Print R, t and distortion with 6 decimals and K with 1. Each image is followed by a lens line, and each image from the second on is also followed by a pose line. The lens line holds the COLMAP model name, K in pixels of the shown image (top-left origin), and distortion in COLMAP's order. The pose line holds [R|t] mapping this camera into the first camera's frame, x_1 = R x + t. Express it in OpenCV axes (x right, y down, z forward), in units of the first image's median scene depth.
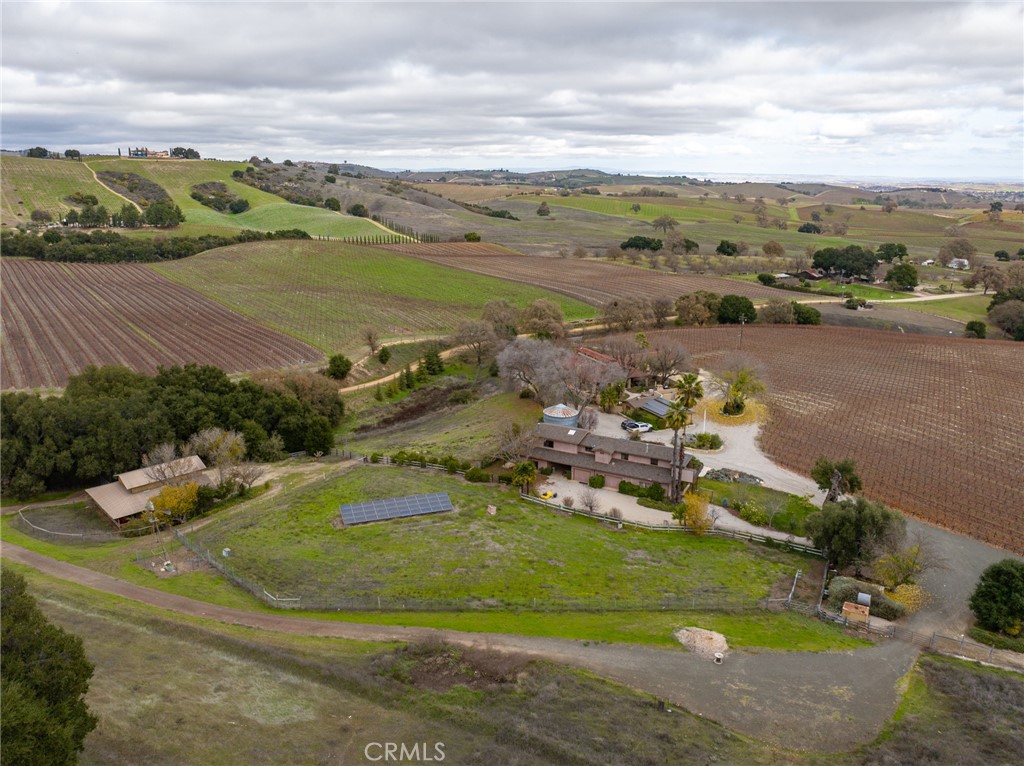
lens RADIAL K [[719.5, 0, 512.0], [0, 719.5, 383.0], [0, 0, 1]] dist [-0.035623, 0.004807]
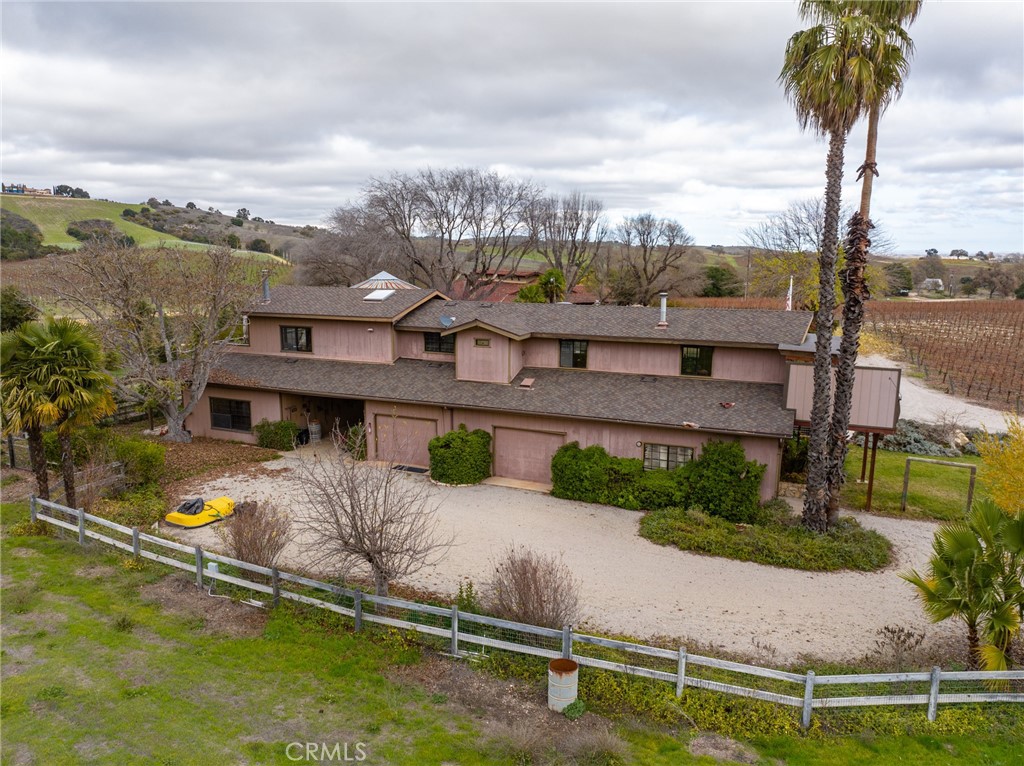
lens RADIAL K [[719.5, 0, 512.0], [0, 719.5, 383.0], [0, 0, 1]] dist [-0.035623, 0.004807]
pose [[0.996139, -0.013099, 0.086802, 0.109052], [0.021655, 0.994914, -0.098375, 0.130096], [-0.085072, 0.099875, 0.991356, 0.722060]]
